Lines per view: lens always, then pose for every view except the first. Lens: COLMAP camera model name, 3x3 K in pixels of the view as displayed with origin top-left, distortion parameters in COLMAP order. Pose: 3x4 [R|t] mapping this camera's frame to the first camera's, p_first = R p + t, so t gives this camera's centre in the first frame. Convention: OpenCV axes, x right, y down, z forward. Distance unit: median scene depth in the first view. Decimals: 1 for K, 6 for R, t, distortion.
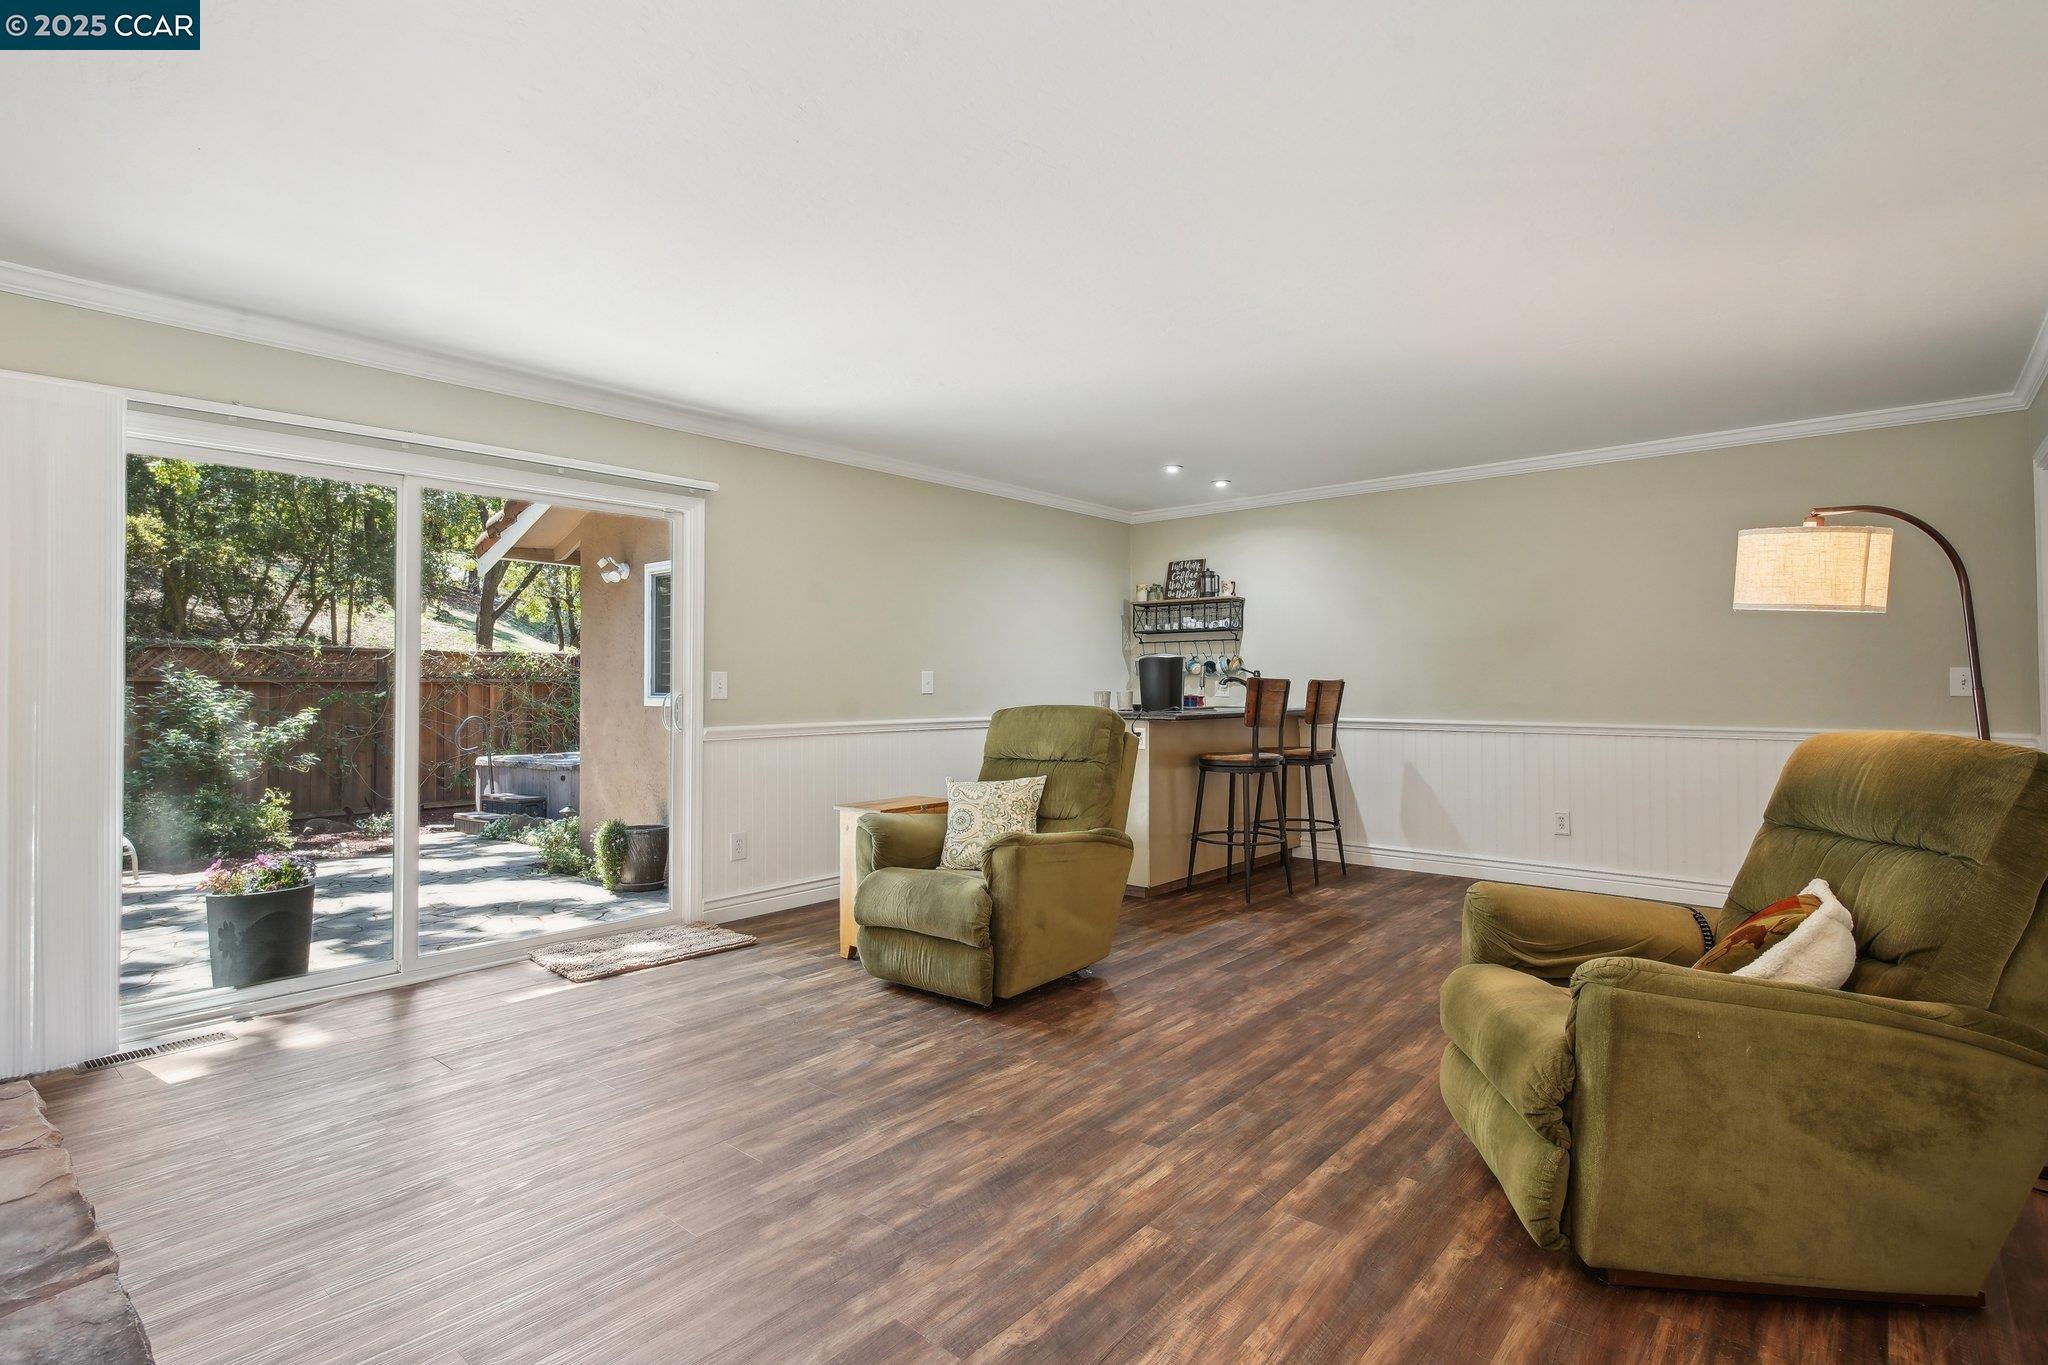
lens RADIAL K [[999.0, 0, 1022.3], [0, 999.0, 682.6], [0, 0, 1]] dist [0.006069, -0.002562]
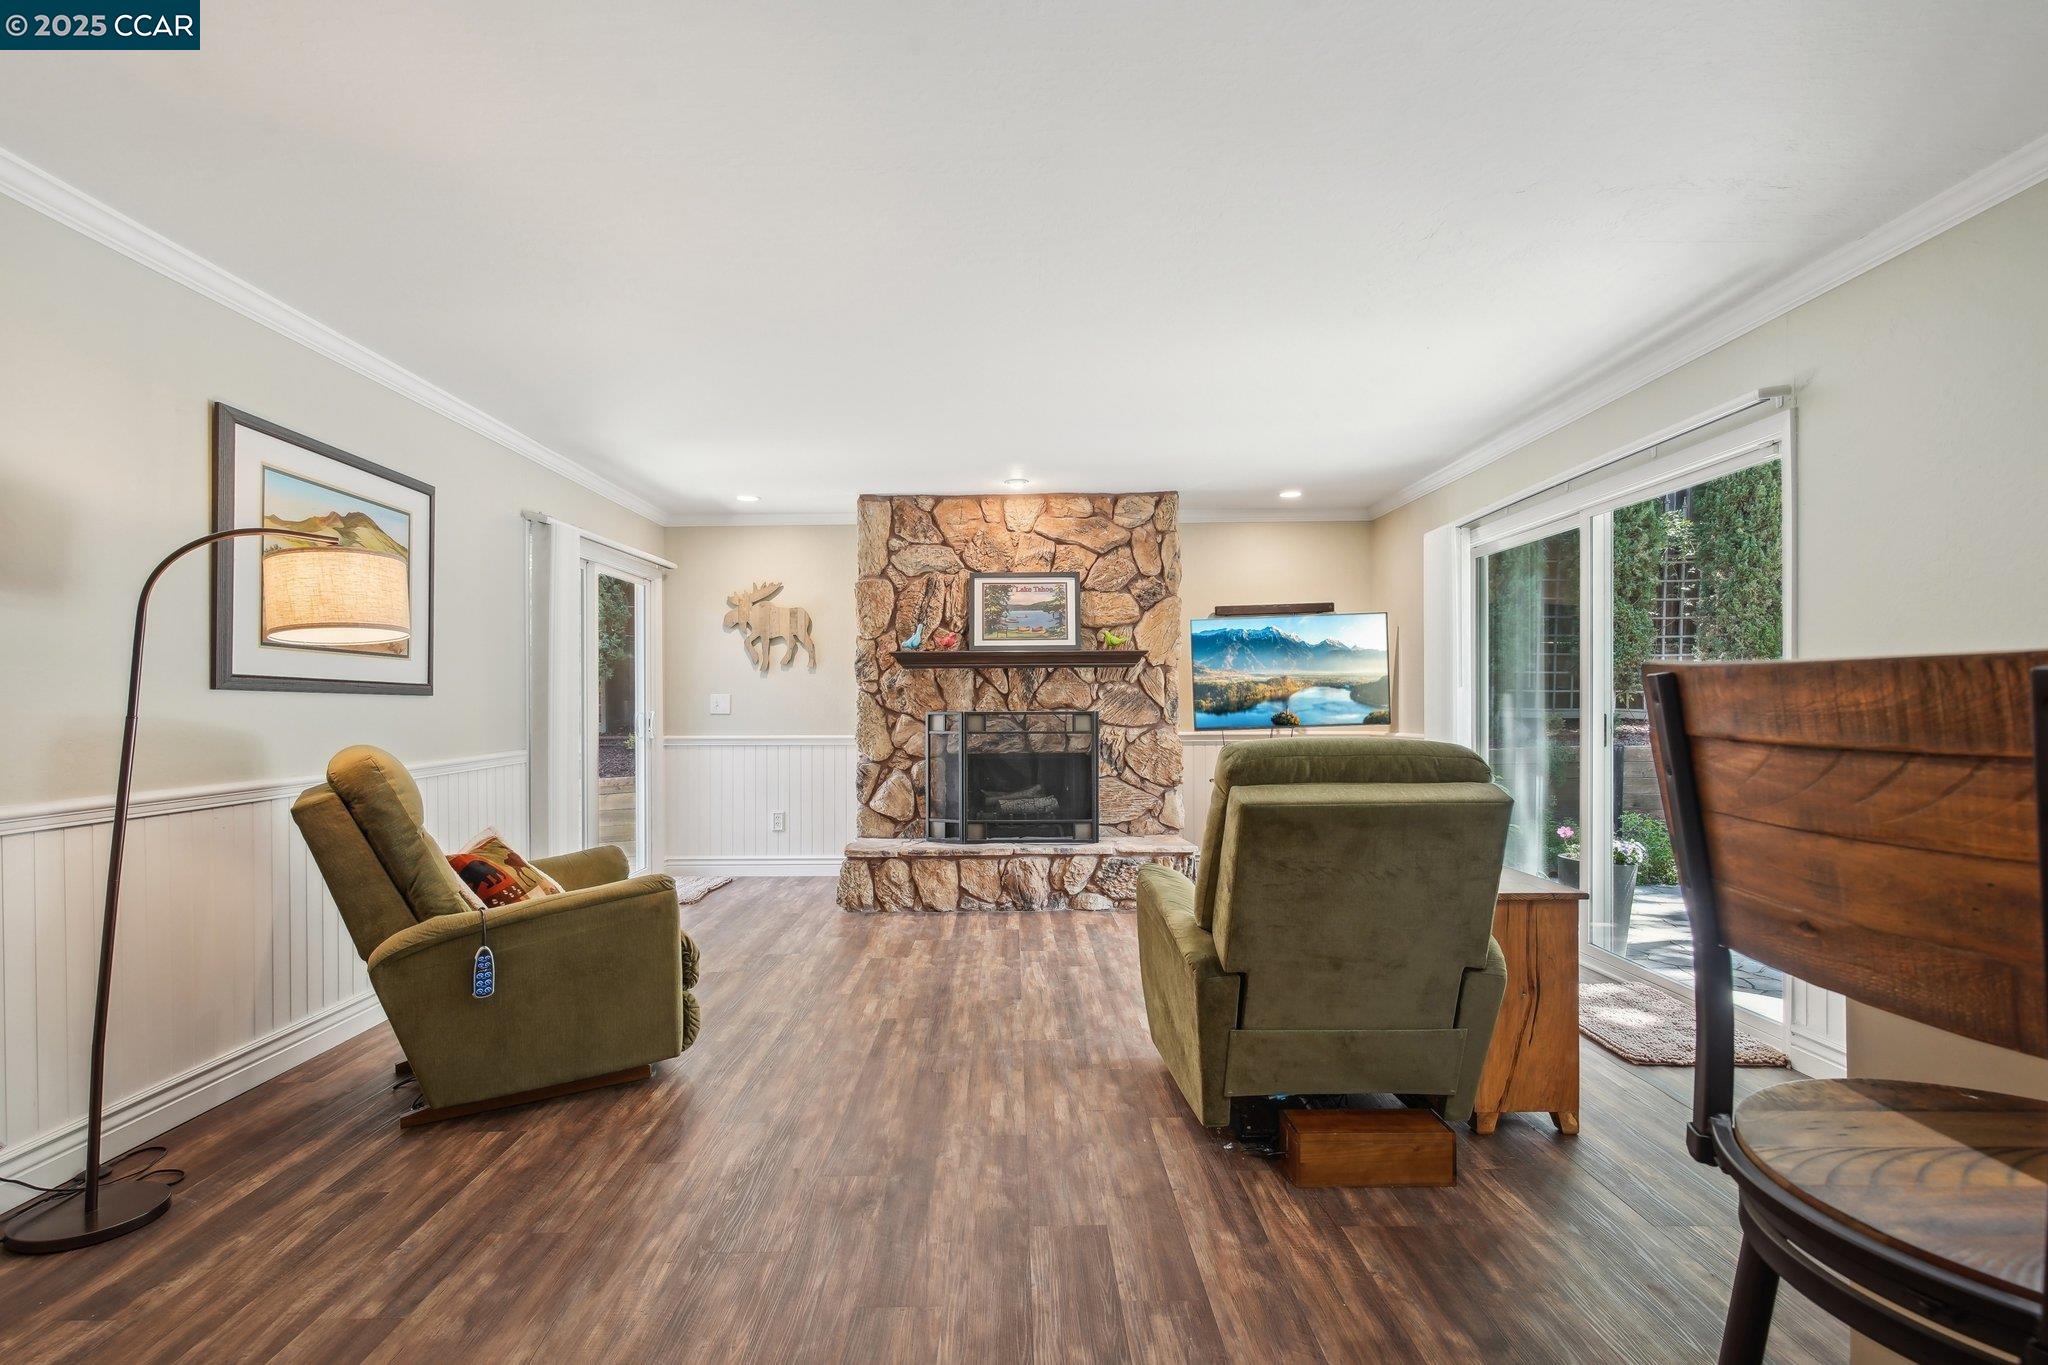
lens RADIAL K [[999.0, 0, 1013.3], [0, 999.0, 693.2], [0, 0, 1]] dist [0.006069, -0.002562]
pose [[-0.758149, 0.005563, -0.652058, 0.595393], [0.014822, 0.999852, -0.008703, -0.000240], [0.651913, -0.016263, -0.758119, 1.408975]]
